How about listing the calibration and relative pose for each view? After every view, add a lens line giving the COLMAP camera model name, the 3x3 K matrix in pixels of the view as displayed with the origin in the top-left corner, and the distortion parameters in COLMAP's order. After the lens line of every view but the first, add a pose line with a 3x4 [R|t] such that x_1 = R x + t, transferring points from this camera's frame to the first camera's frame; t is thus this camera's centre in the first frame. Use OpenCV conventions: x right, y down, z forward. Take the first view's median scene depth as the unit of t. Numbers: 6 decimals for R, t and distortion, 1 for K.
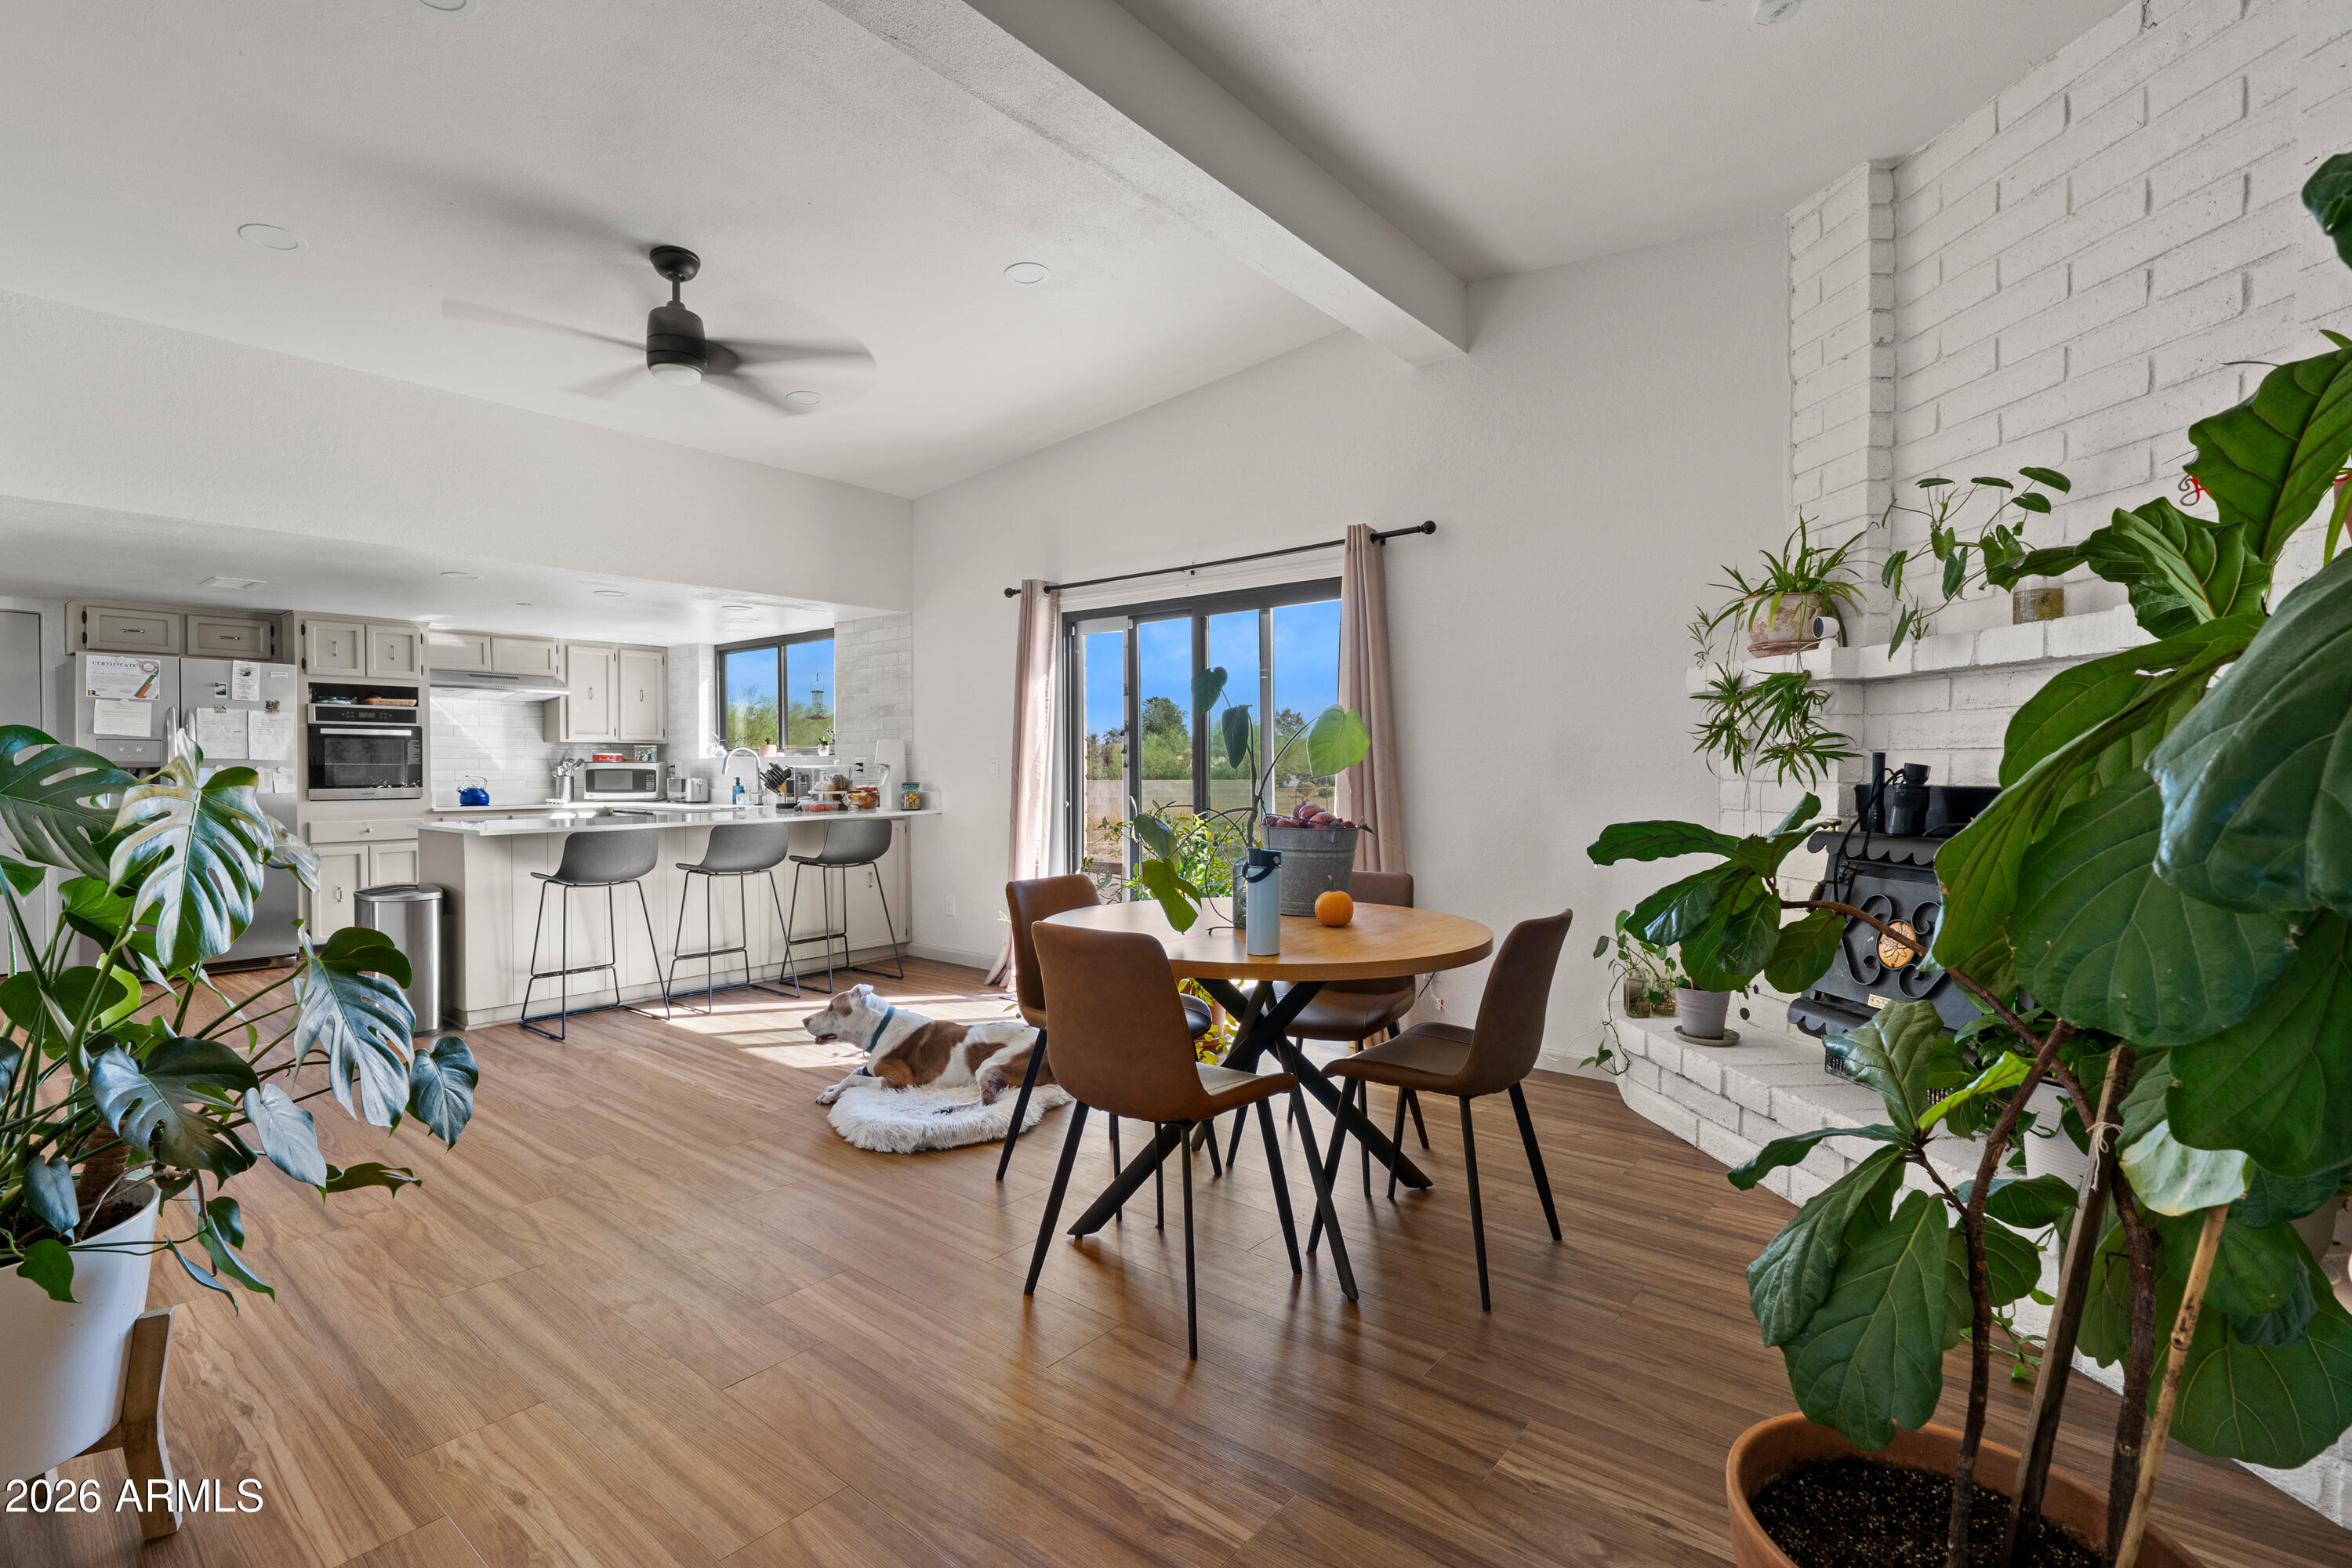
lens RADIAL K [[1090.0, 0, 1170.1], [0, 1090.0, 791.2], [0, 0, 1]] dist [-0.002390, 0.001329]
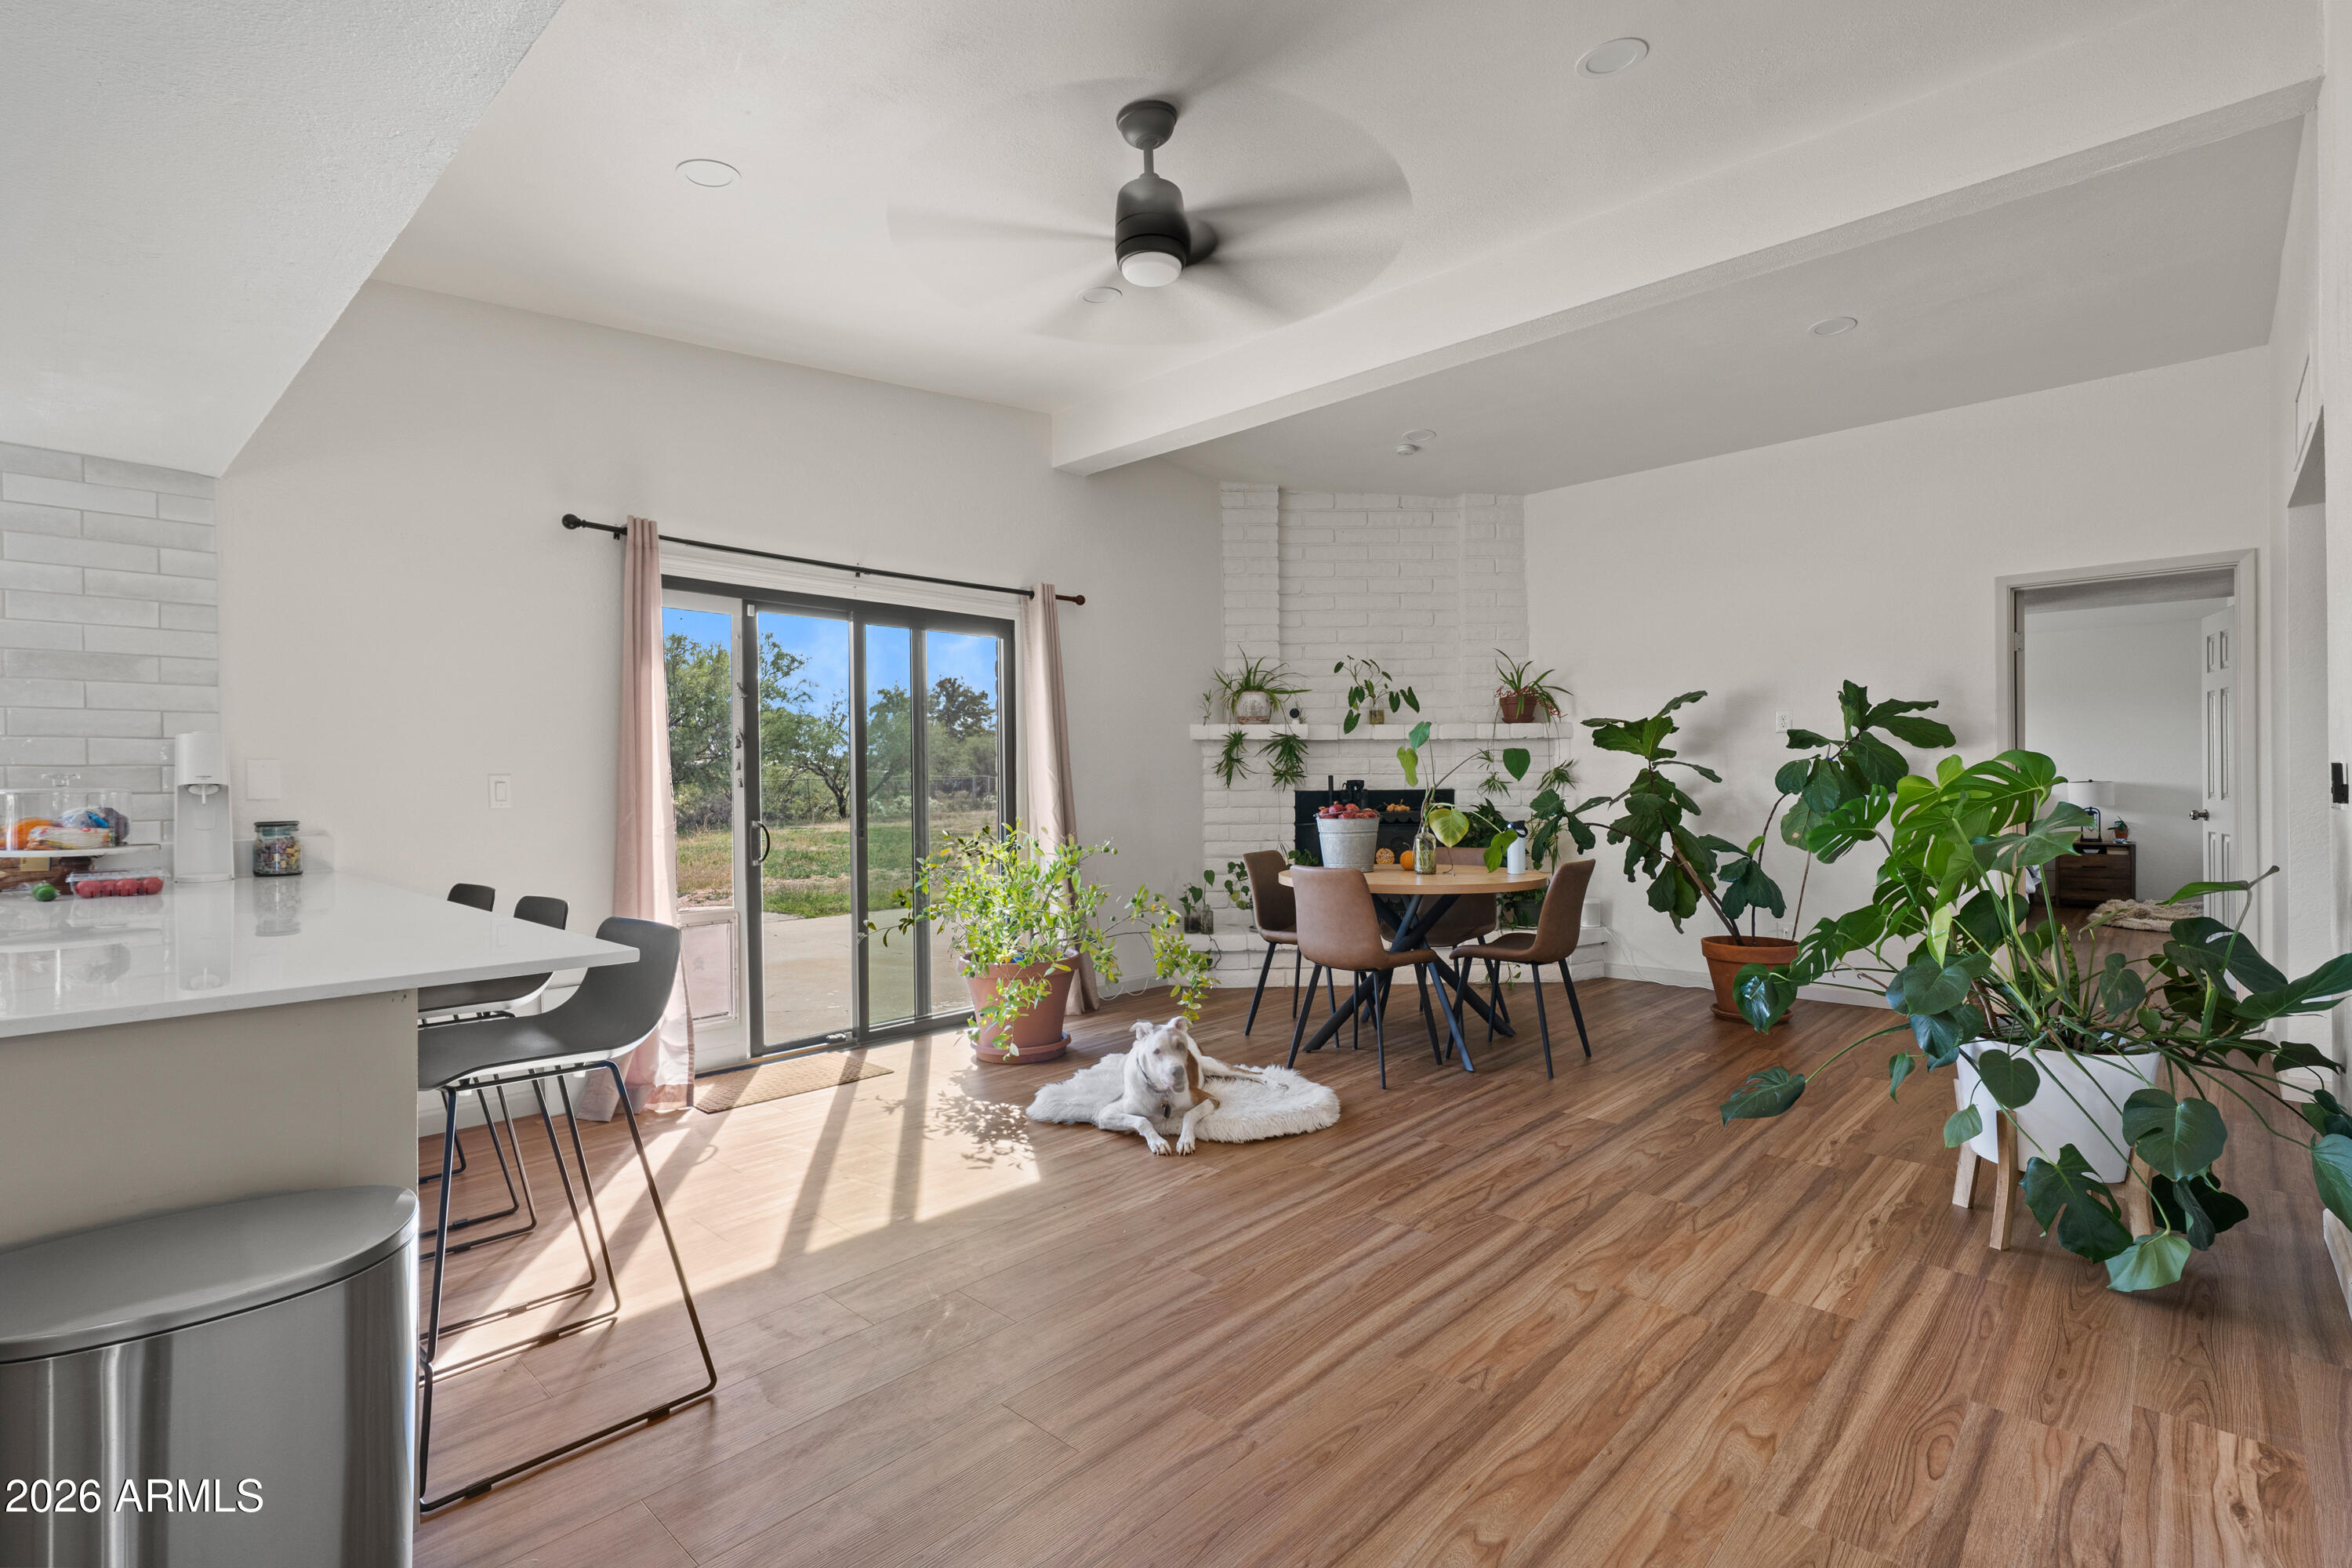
lens RADIAL K [[1090.0, 0, 1170.1], [0, 1090.0, 791.2], [0, 0, 1]] dist [-0.002390, 0.001329]
pose [[0.060205, -0.004588, 0.998175, -0.685663], [0.033579, 0.999433, 0.002568, -0.009109], [-0.997621, 0.033363, 0.060325, 0.535163]]
